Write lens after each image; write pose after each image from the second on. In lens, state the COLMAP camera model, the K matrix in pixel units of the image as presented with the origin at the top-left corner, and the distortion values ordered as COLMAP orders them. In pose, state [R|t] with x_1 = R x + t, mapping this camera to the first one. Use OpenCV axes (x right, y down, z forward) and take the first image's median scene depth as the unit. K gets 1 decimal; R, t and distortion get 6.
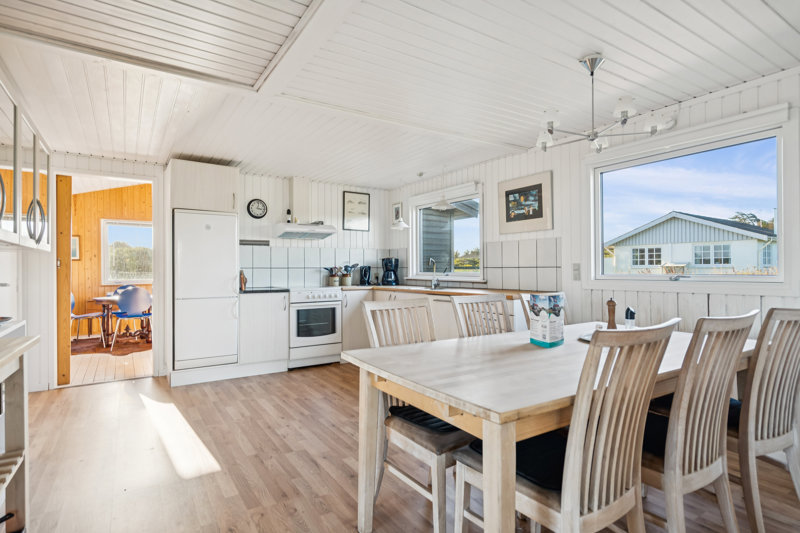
lens RADIAL K [[418.0, 0, 395.4], [0, 418.0, 267.4], [0, 0, 1]] dist [-0.004755, -0.000458]
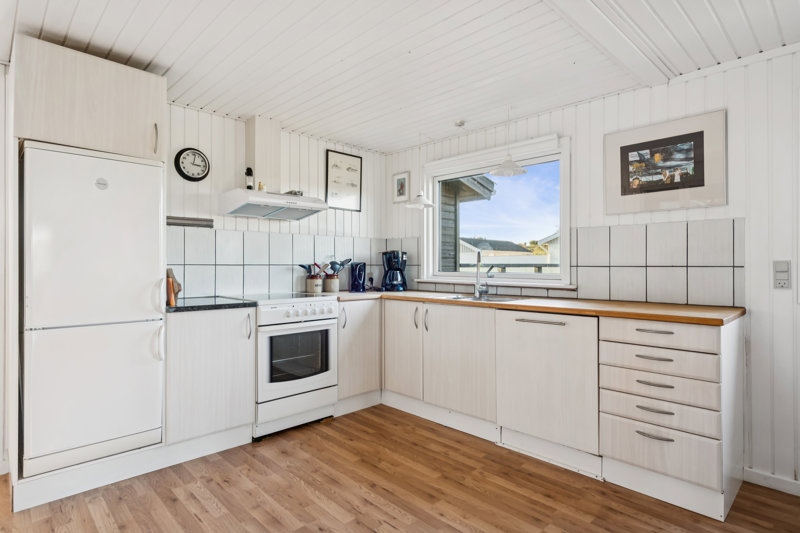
lens RADIAL K [[441.8, 0, 403.4], [0, 441.8, 264.3], [0, 0, 1]] dist [0.001874, 0.001838]
pose [[0.981753, 0.005322, 0.190086, -0.161015], [-0.005416, 0.999985, -0.000025, -0.001008], [-0.190083, -0.001005, 0.981768, 0.339440]]
